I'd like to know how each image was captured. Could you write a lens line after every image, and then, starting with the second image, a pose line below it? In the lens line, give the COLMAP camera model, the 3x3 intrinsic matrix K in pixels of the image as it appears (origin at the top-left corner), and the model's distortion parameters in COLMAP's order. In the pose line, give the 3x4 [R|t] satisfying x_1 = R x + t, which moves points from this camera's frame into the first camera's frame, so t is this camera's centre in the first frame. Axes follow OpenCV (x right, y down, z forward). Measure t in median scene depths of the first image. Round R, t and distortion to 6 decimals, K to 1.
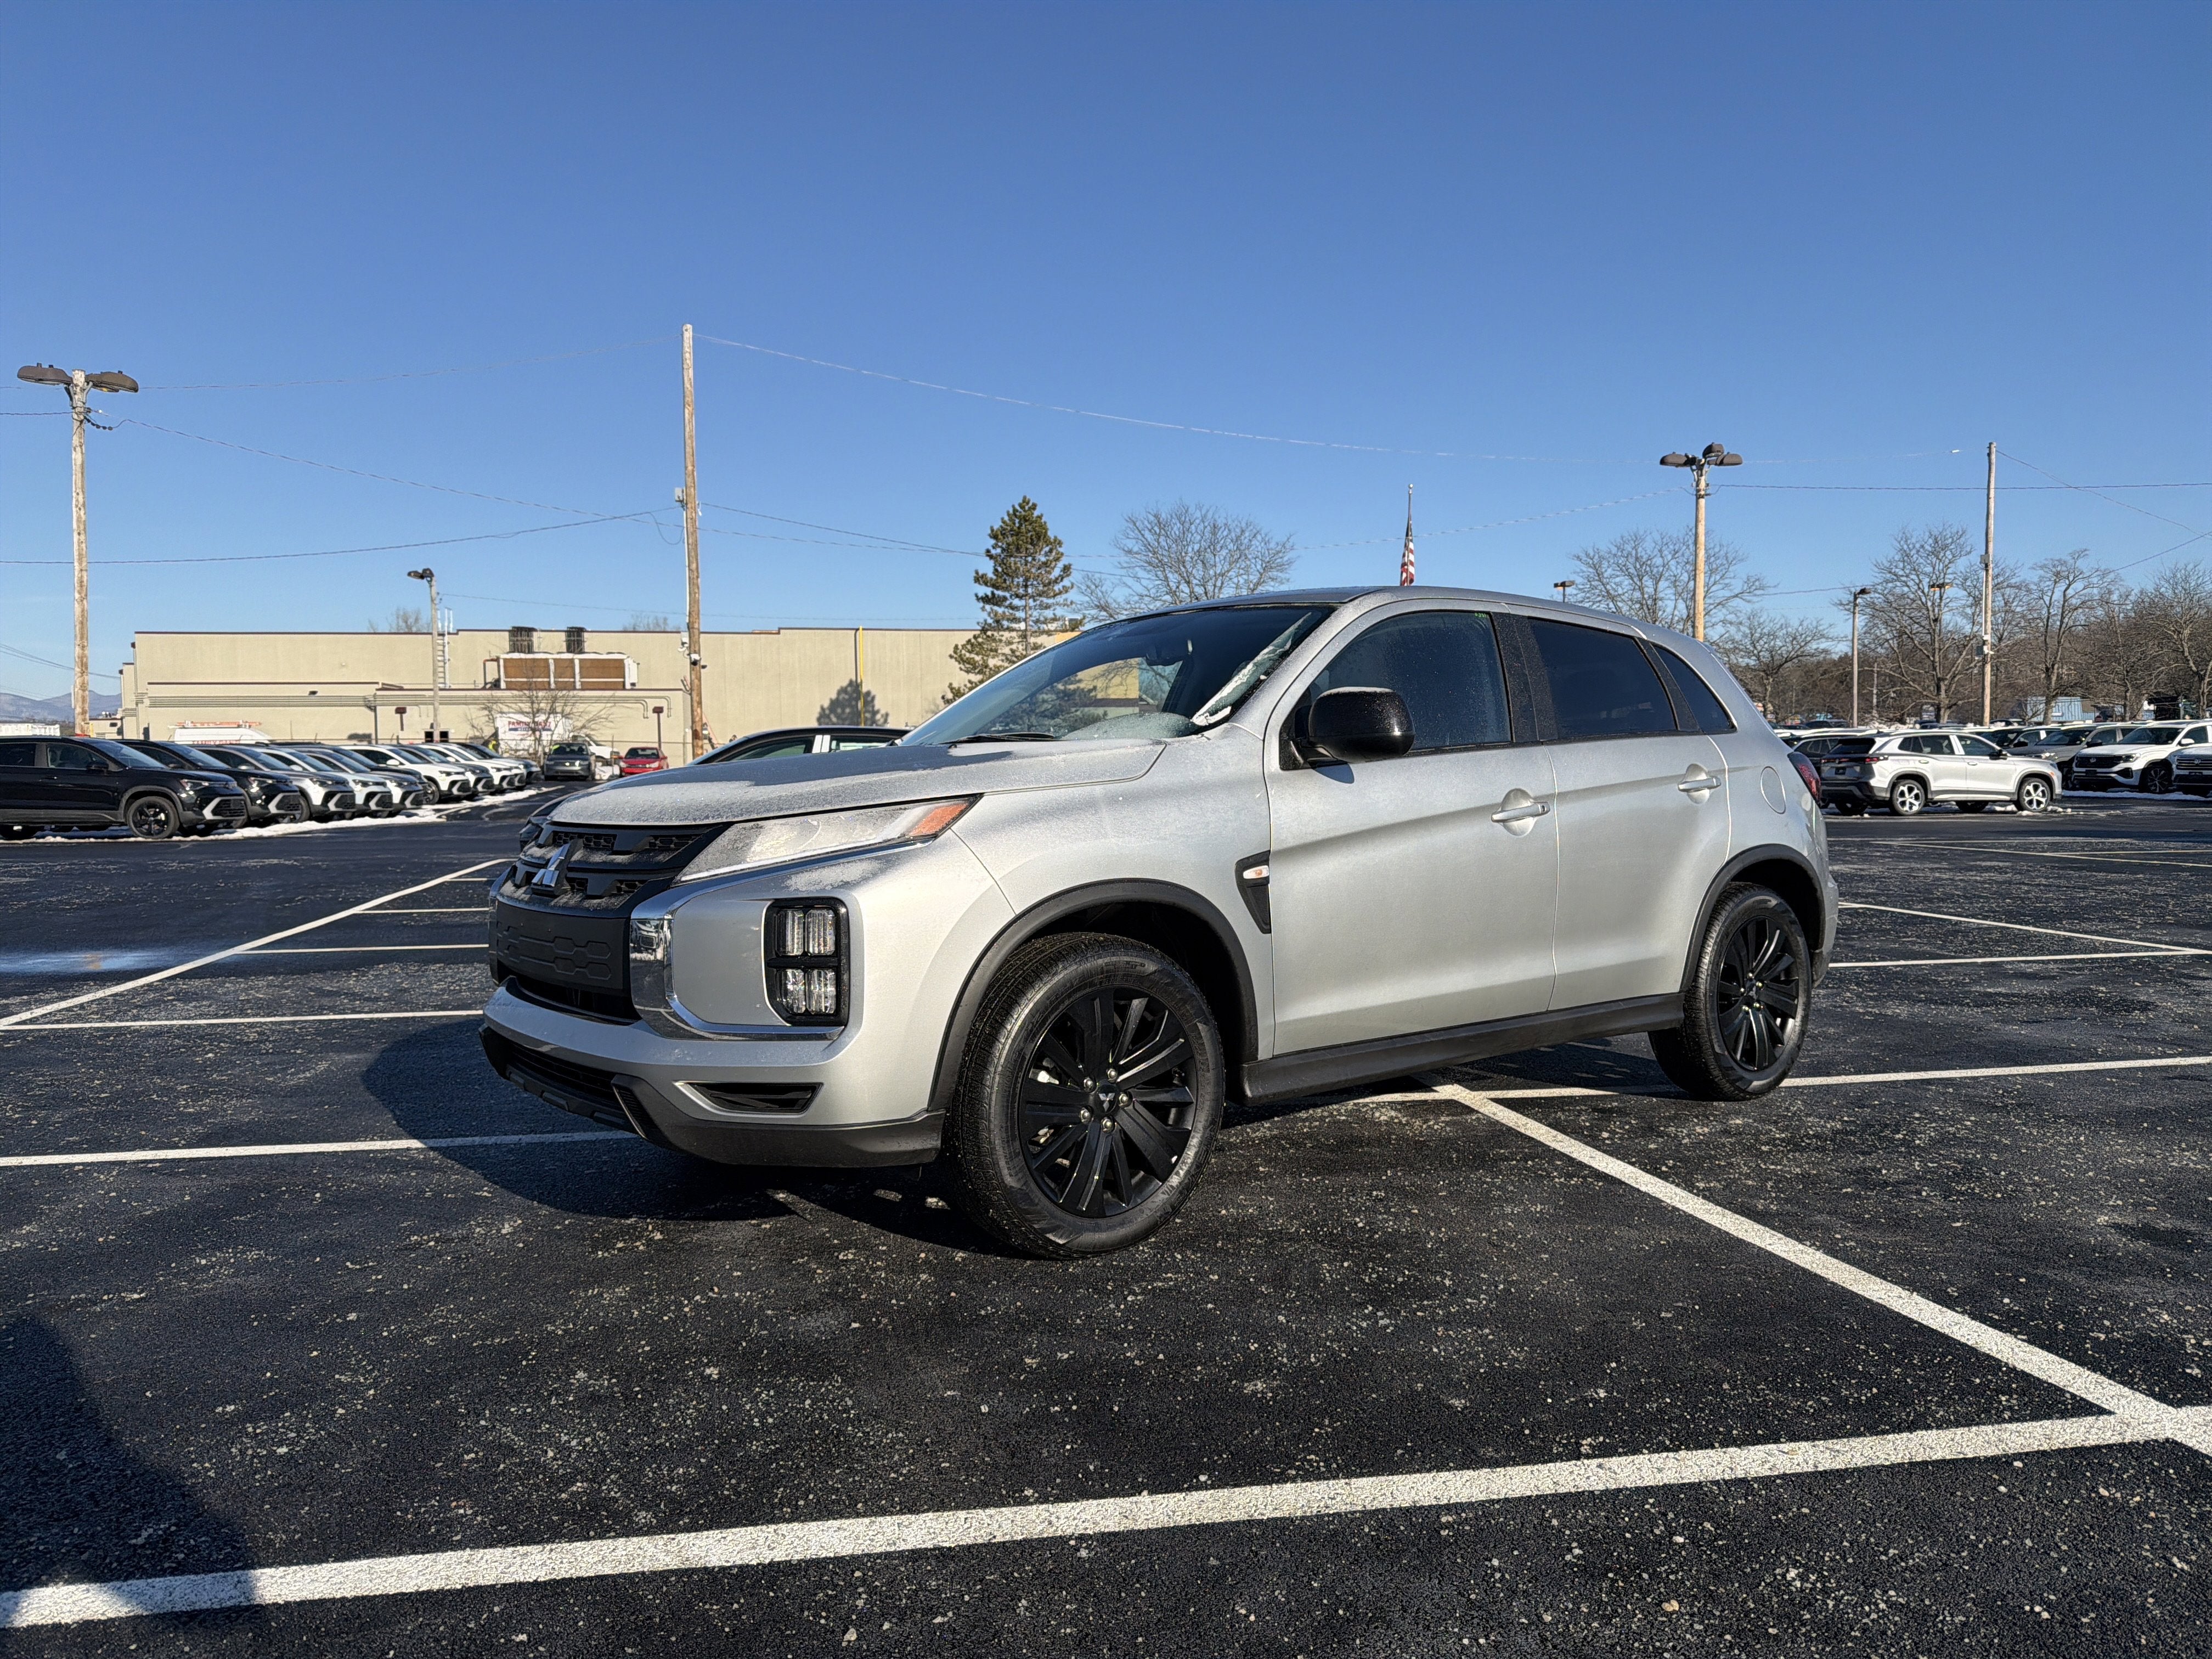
lens RADIAL K [[1523.0, 0, 1106.0], [0, 1523.0, 829.5], [0, 0, 1]] dist [0.085497, -0.112573]
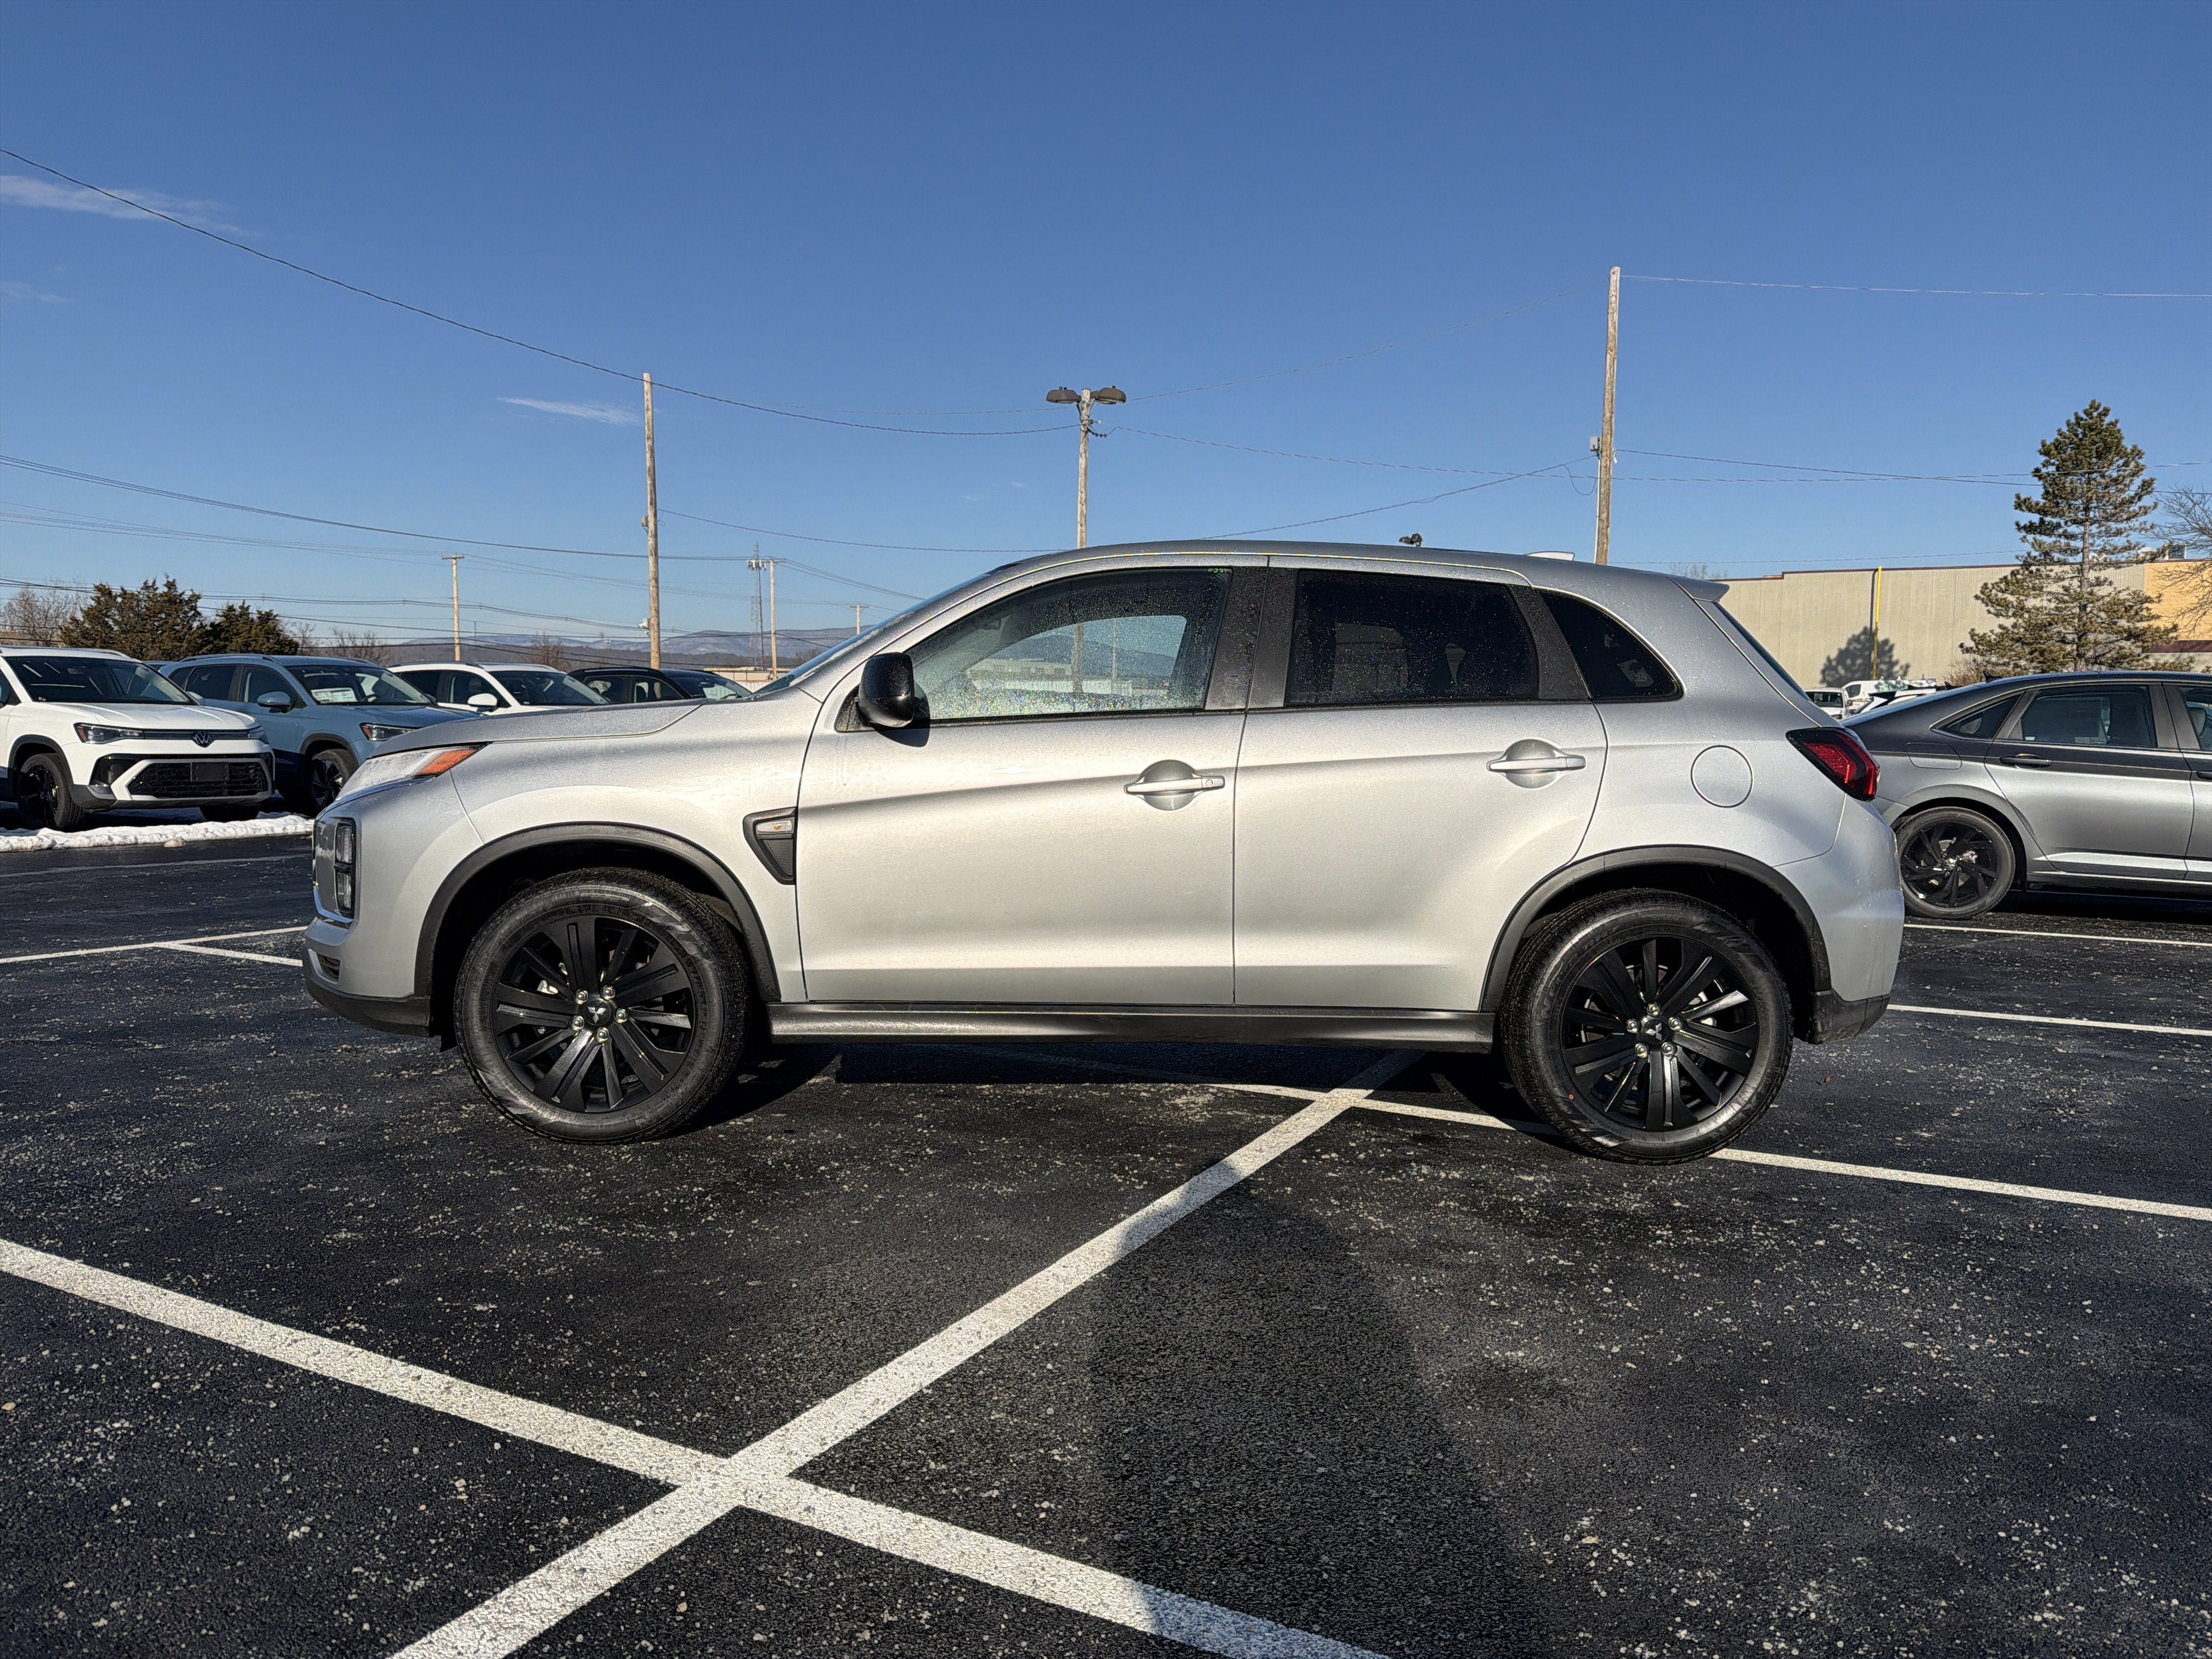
lens RADIAL K [[1523.0, 0, 1106.0], [0, 1523.0, 829.5], [0, 0, 1]] dist [0.085497, -0.112573]
pose [[0.795214, 0.062269, -0.603122, 0.708140], [-0.043951, 0.998016, 0.045090, -0.021281], [0.604733, -0.009349, 0.796373, 0.217856]]
